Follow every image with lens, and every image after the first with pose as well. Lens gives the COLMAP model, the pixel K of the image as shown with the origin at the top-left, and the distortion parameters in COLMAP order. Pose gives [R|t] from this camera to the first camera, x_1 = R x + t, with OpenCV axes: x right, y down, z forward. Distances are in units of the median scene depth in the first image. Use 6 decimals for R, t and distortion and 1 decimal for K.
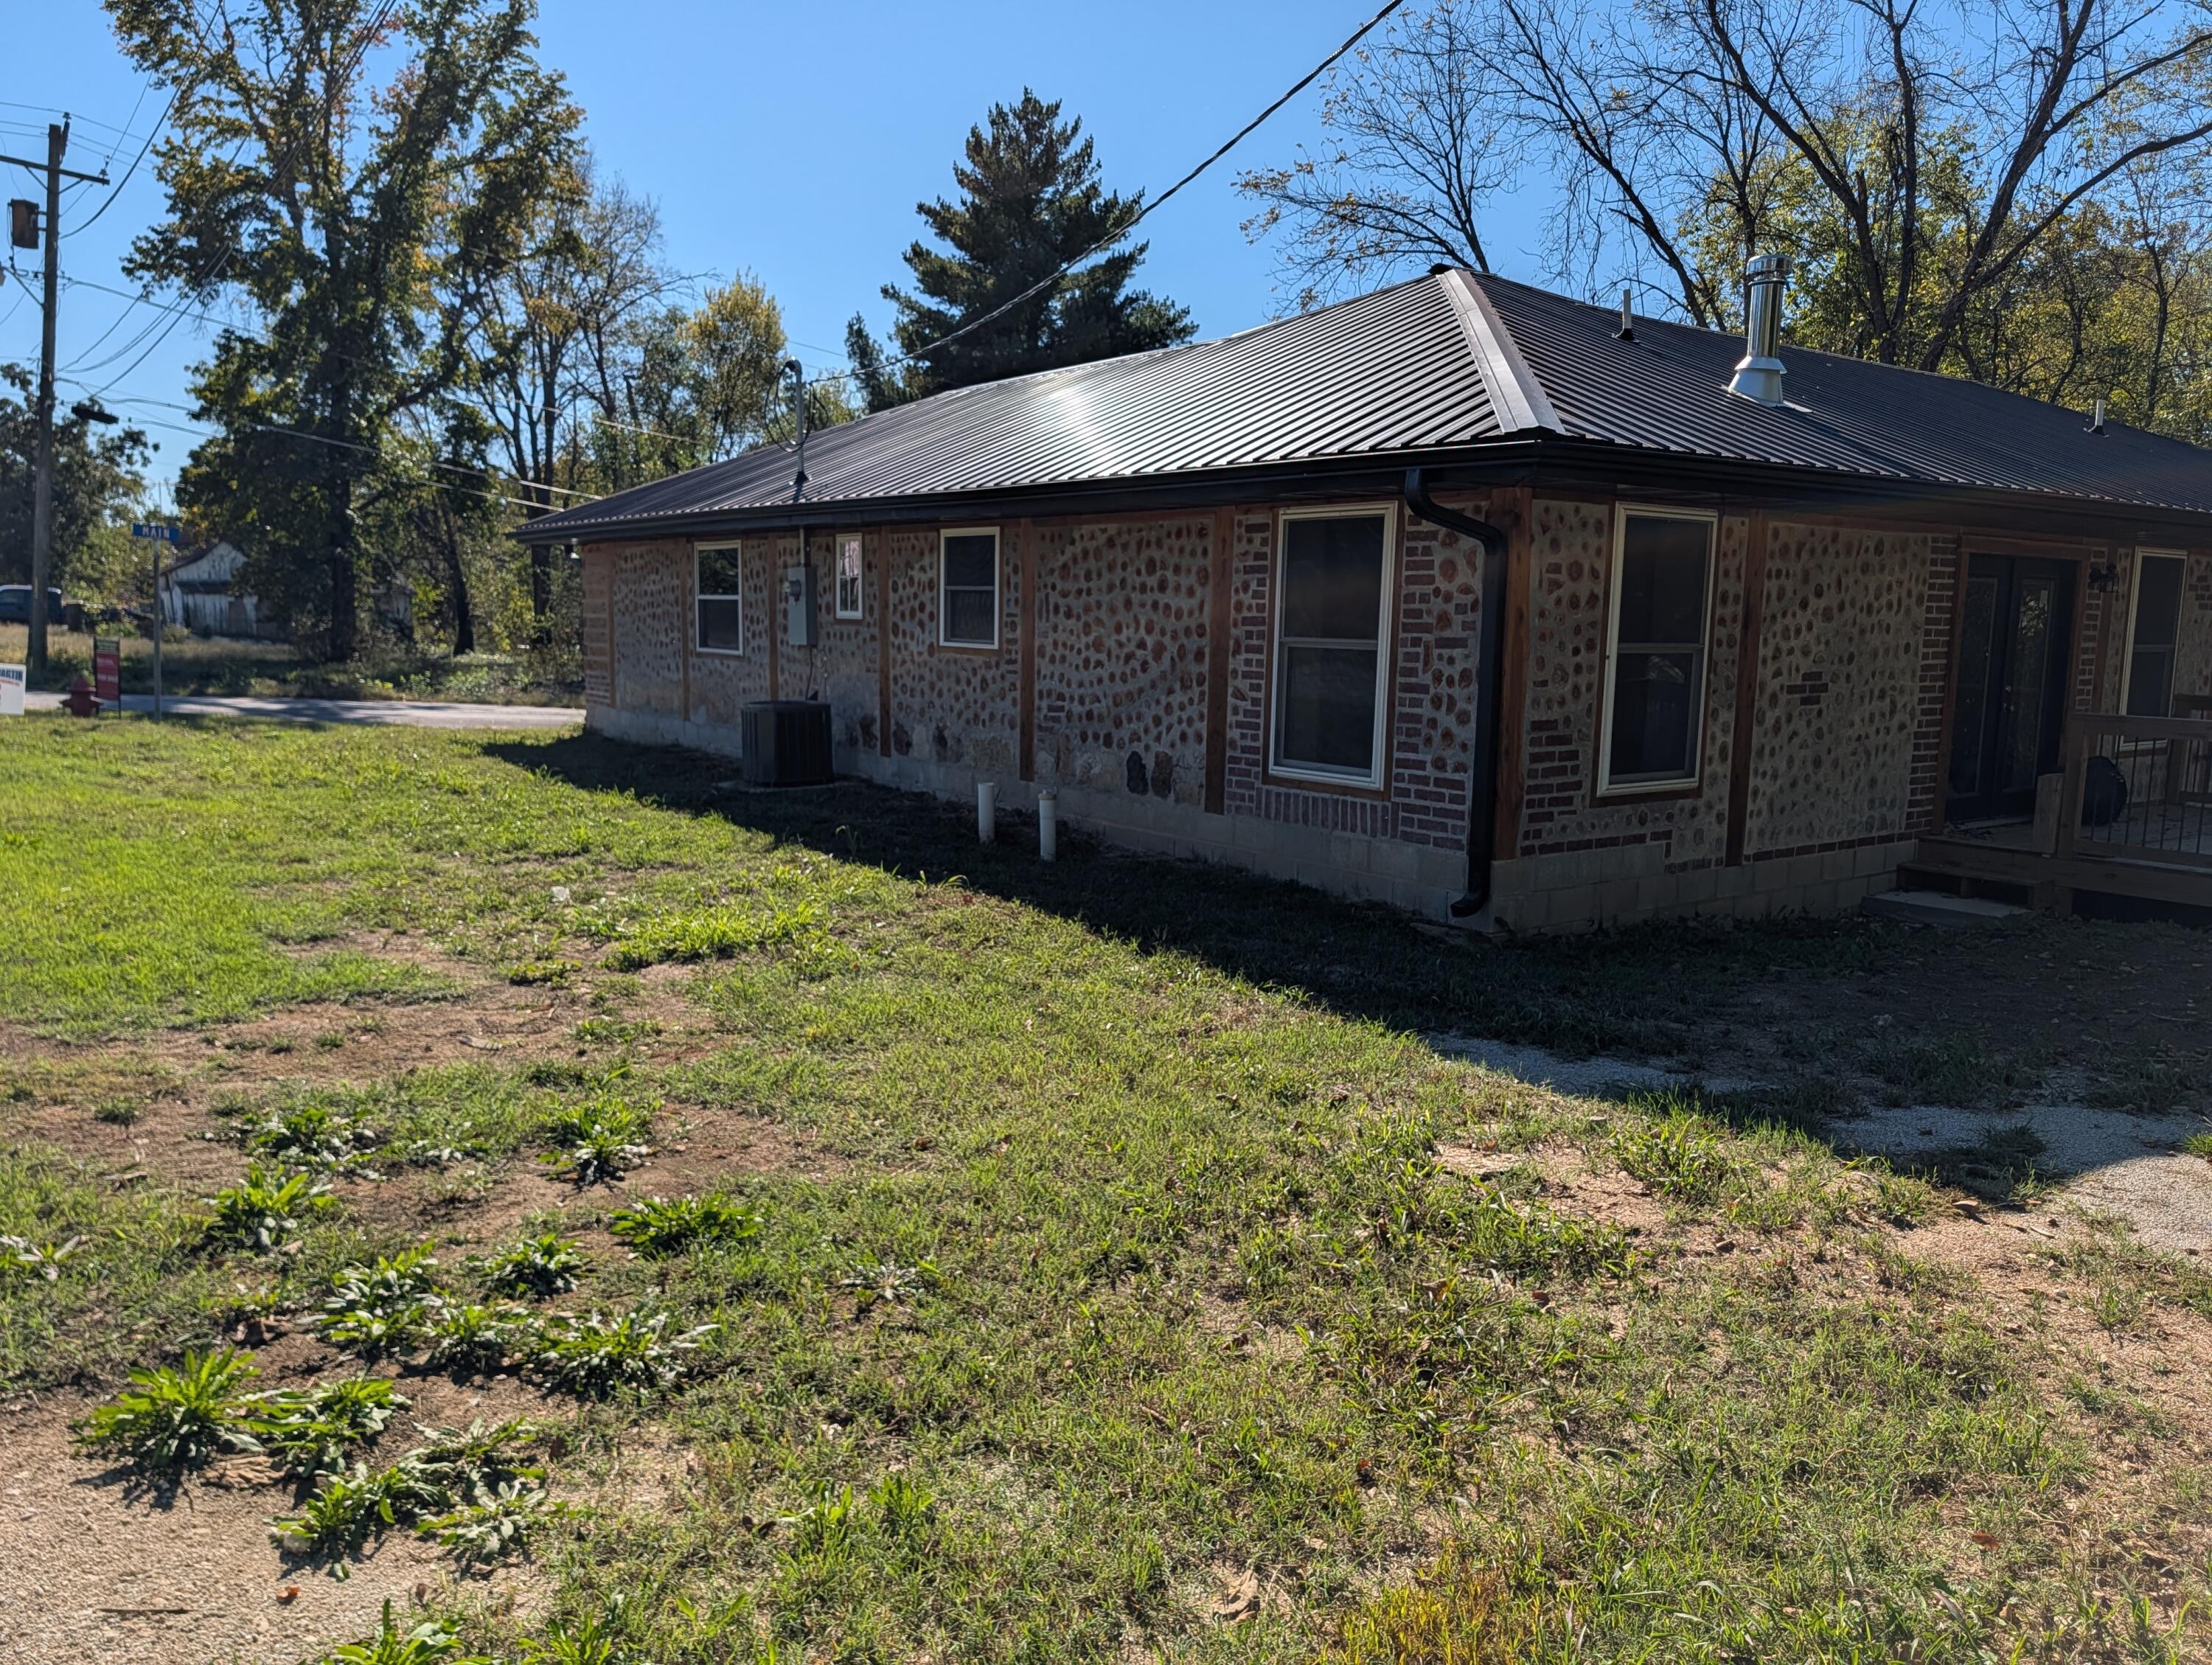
lens RADIAL K [[1593.3, 0, 1100.6], [0, 1593.3, 823.6], [0, 0, 1]] dist [0.029701, -0.010083]
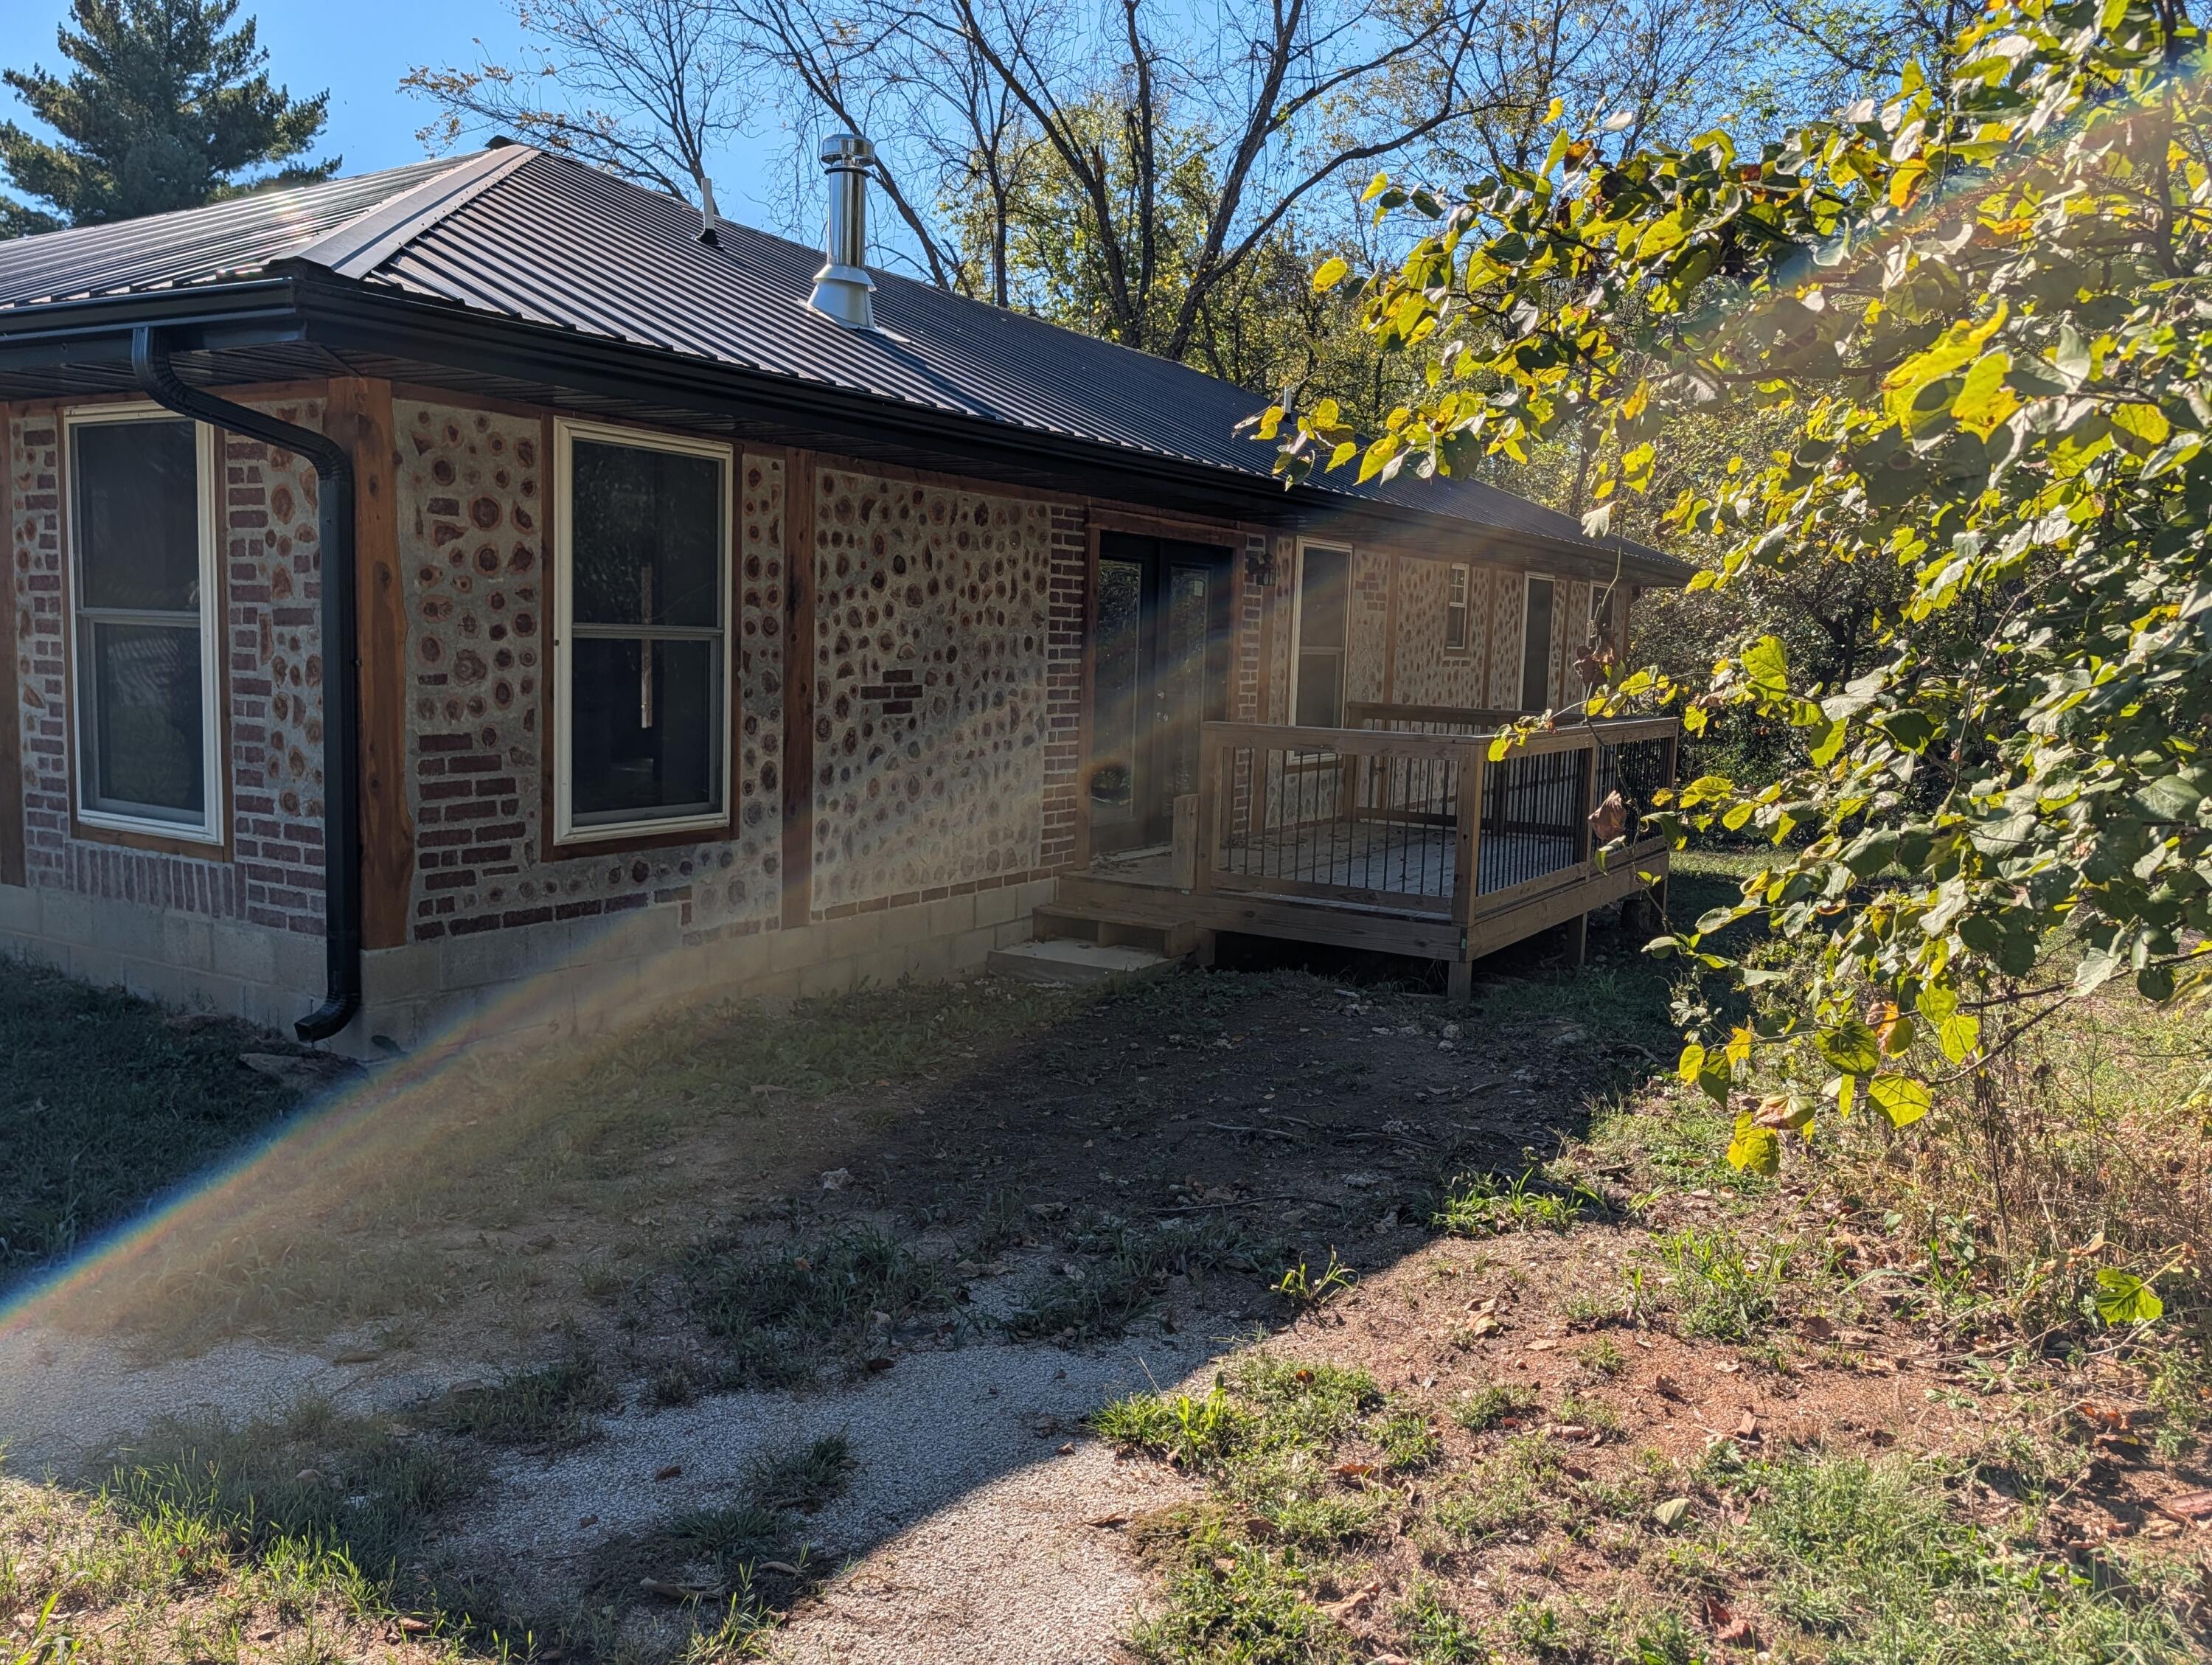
lens RADIAL K [[1593.3, 0, 1120.6], [0, 1593.3, 836.5], [0, 0, 1]] dist [0.029701, -0.010083]
pose [[0.933404, -0.032209, 0.357378, 0.257141], [0.033375, 0.999439, 0.002905, -0.012626], [-0.357271, 0.009216, 0.933955, 0.234778]]
